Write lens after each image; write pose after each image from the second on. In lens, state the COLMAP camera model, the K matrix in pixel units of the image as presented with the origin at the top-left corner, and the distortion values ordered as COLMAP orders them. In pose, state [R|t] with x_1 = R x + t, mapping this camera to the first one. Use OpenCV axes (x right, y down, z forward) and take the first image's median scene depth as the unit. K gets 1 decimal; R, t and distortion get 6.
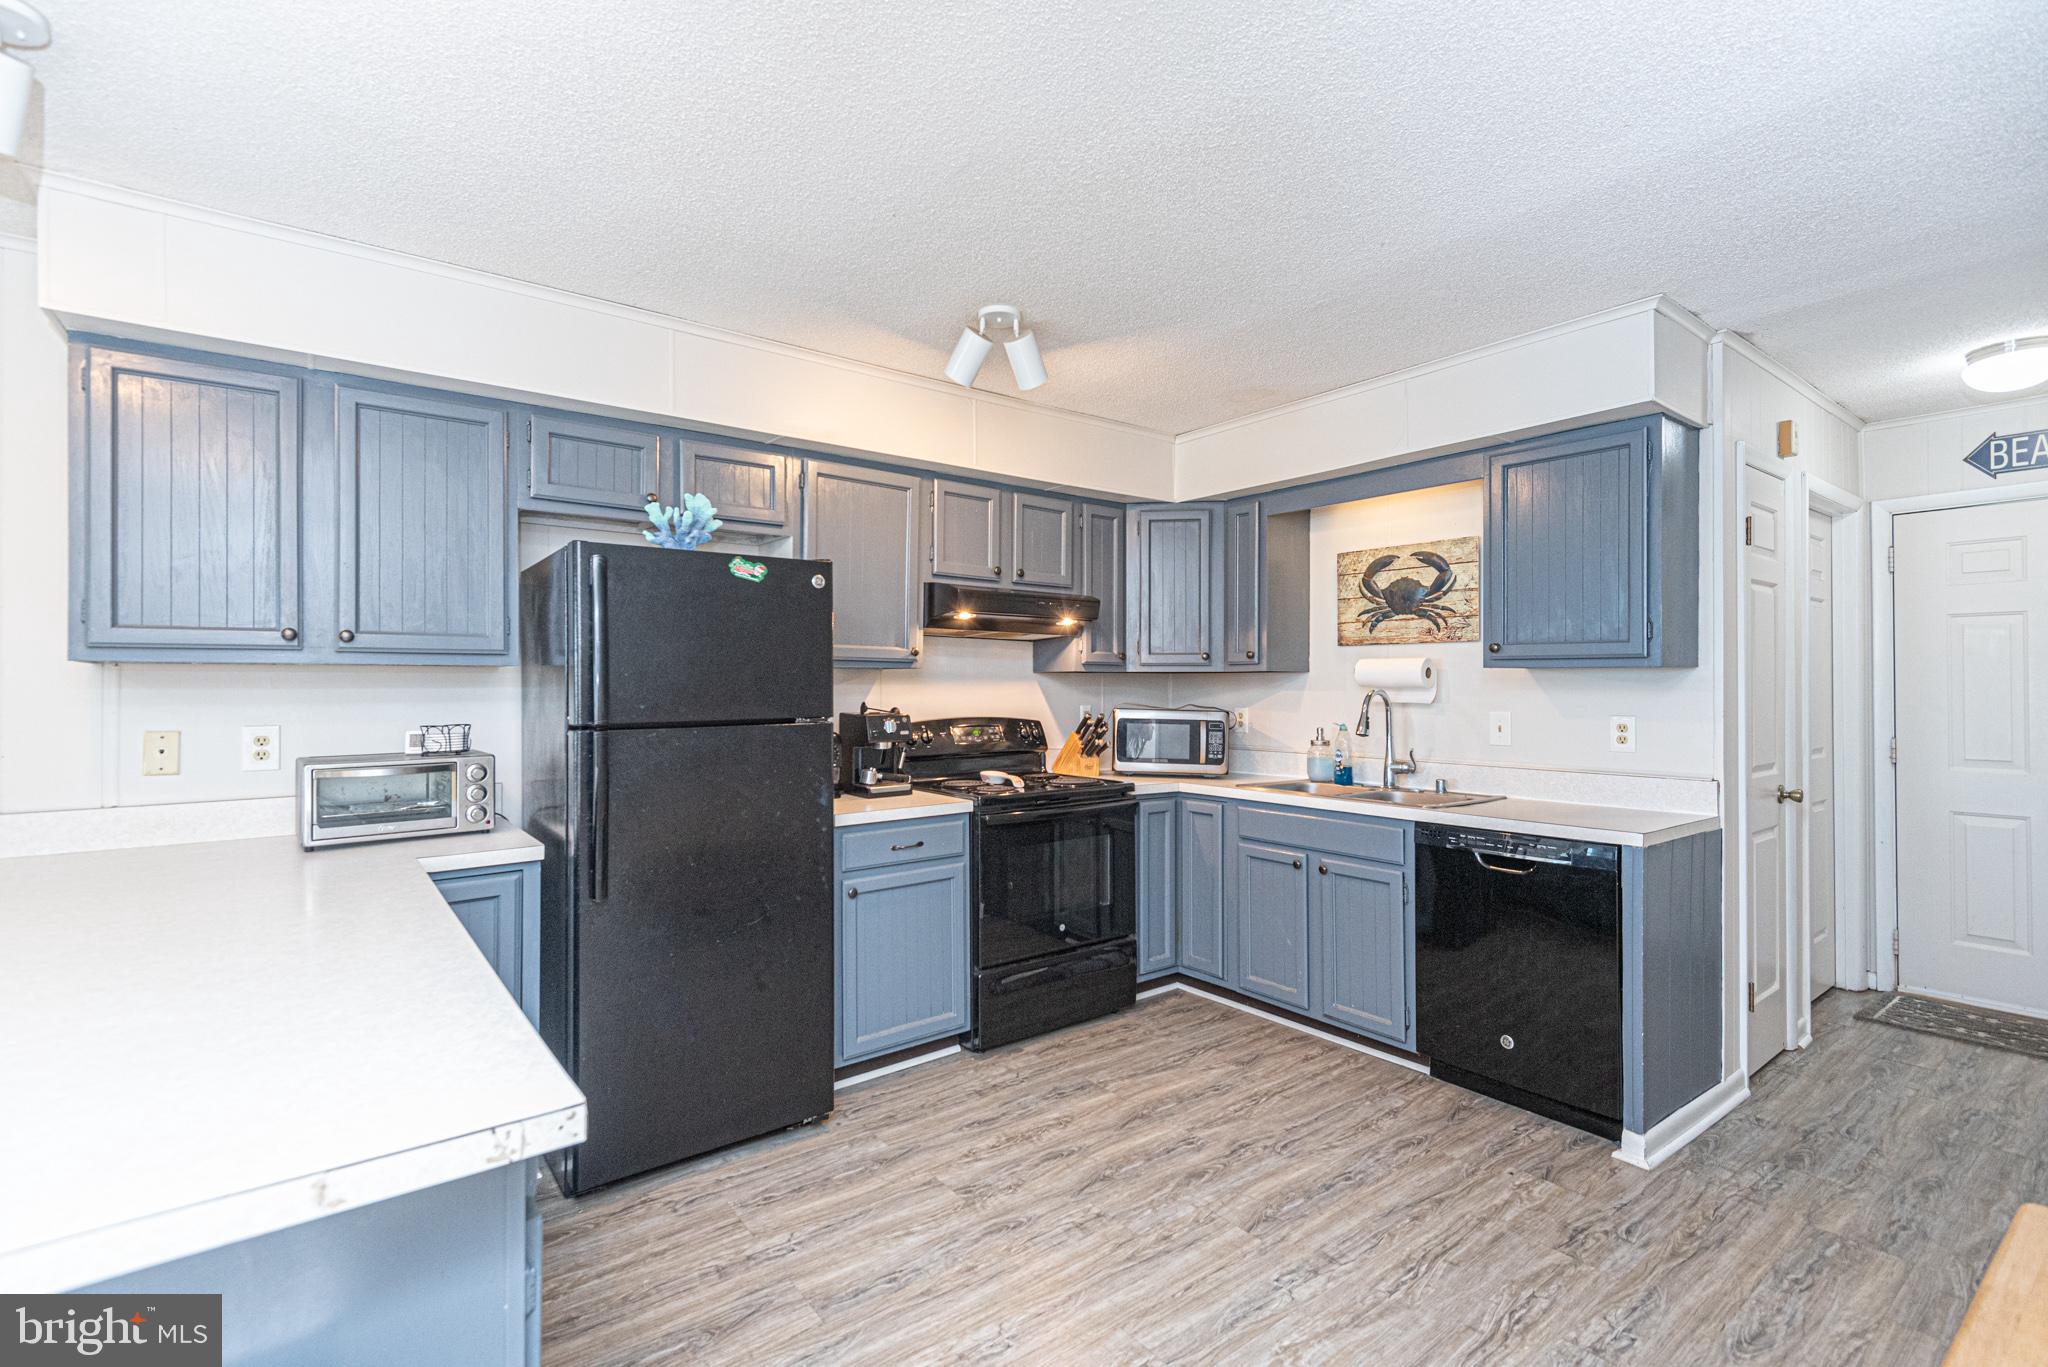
lens RADIAL K [[905.8, 0, 1026.0], [0, 905.8, 679.5], [0, 0, 1]] dist [0.027459, -0.012713]
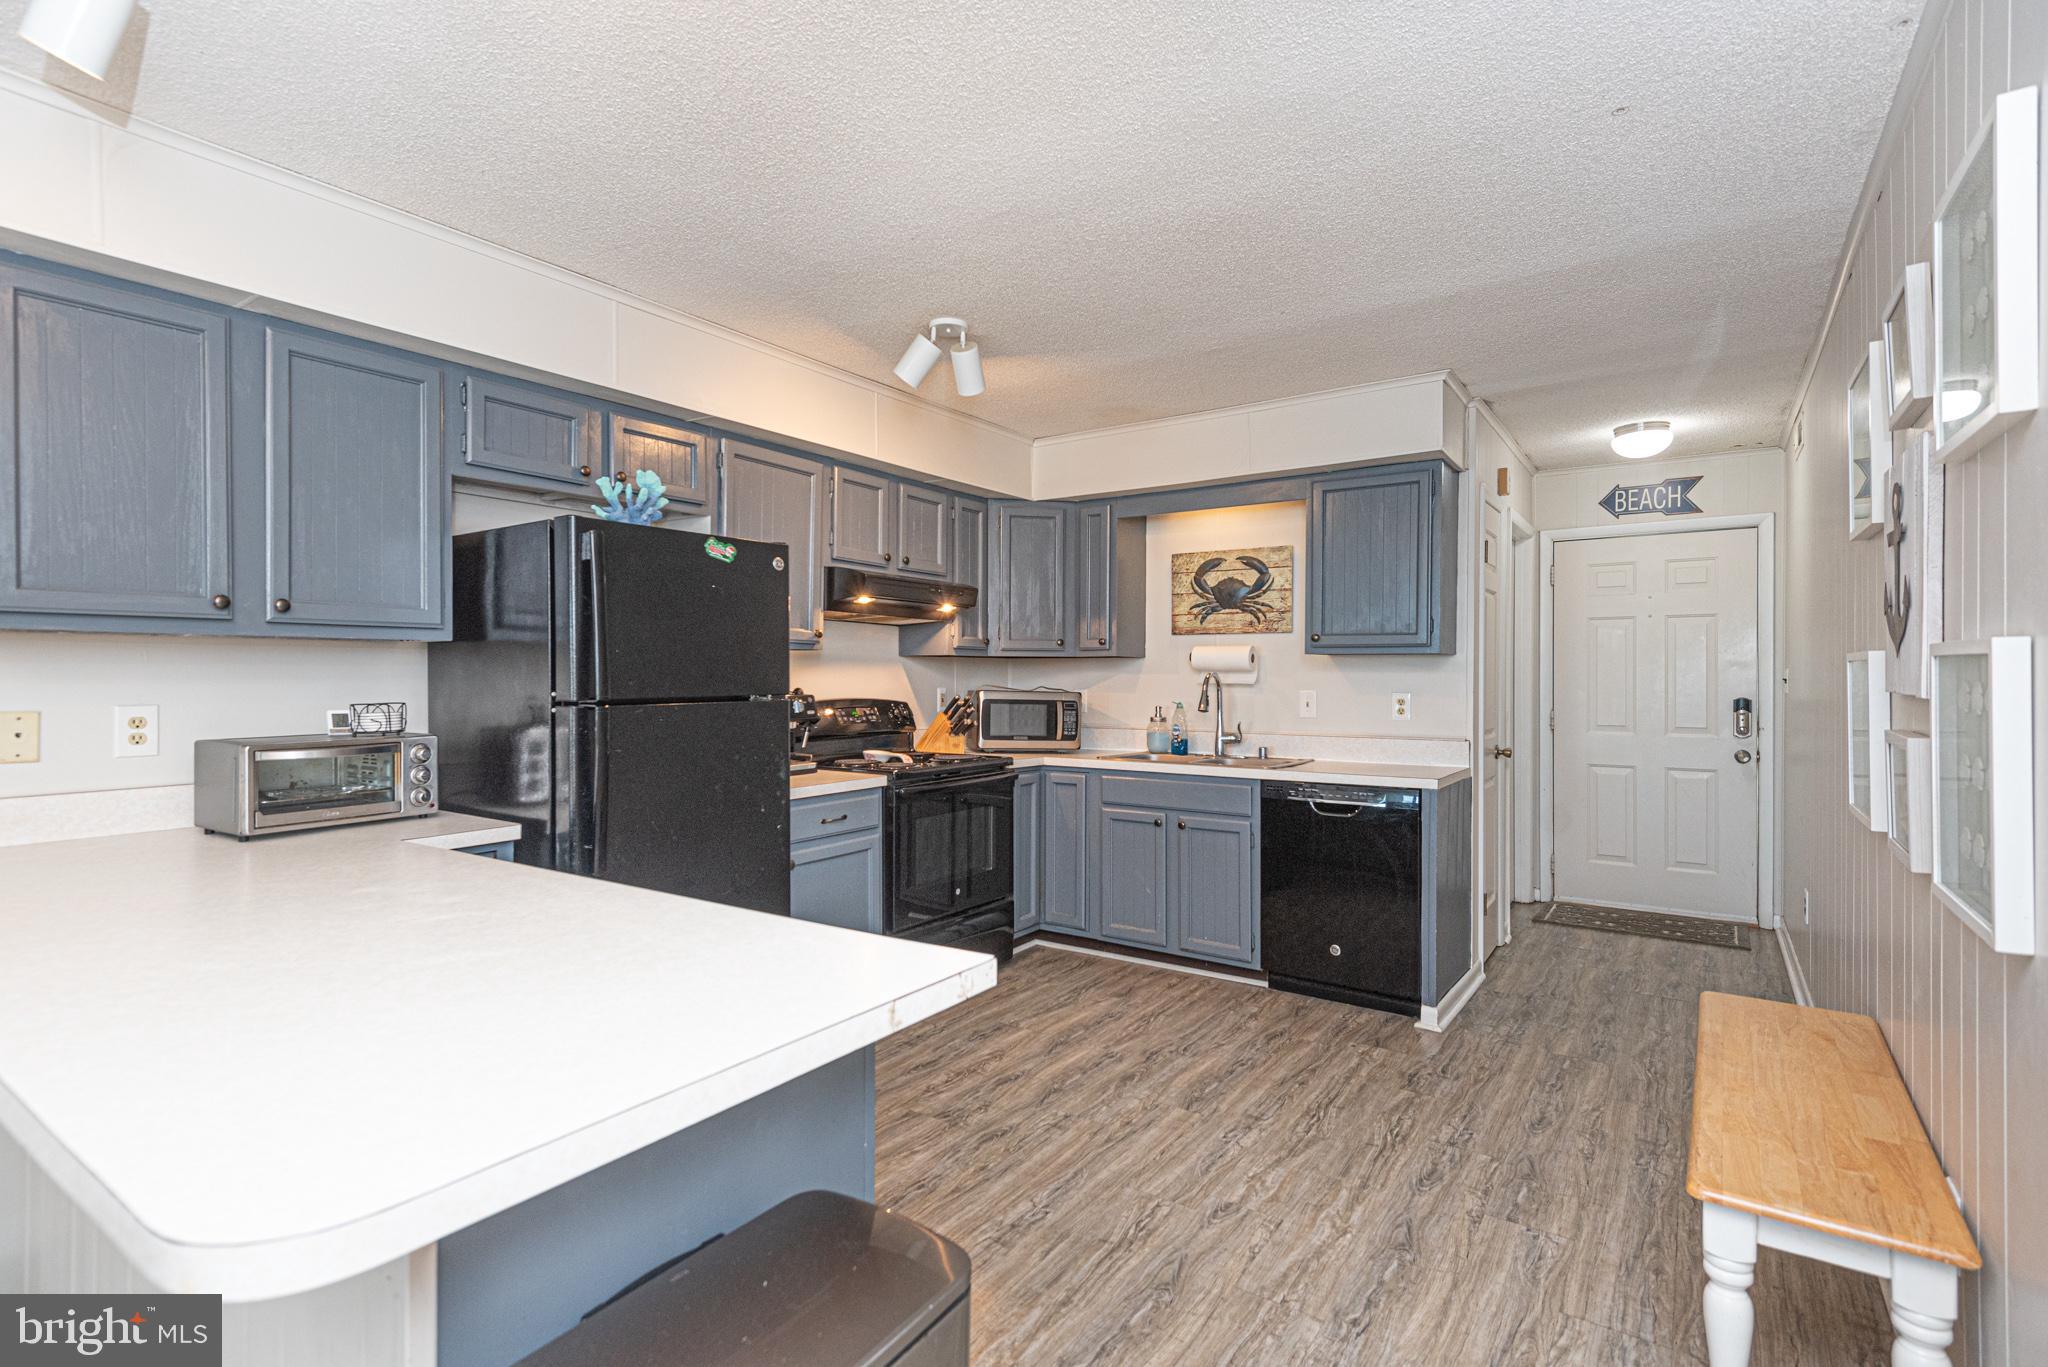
lens RADIAL K [[916.5, 0, 1043.0], [0, 916.5, 678.7], [0, 0, 1]] dist [0.041199, -0.021319]
pose [[0.955451, 0.001060, 0.295149, -0.207841], [-0.004502, 0.999930, 0.010983, 0.008592], [-0.295116, -0.011823, 0.955388, -0.081325]]
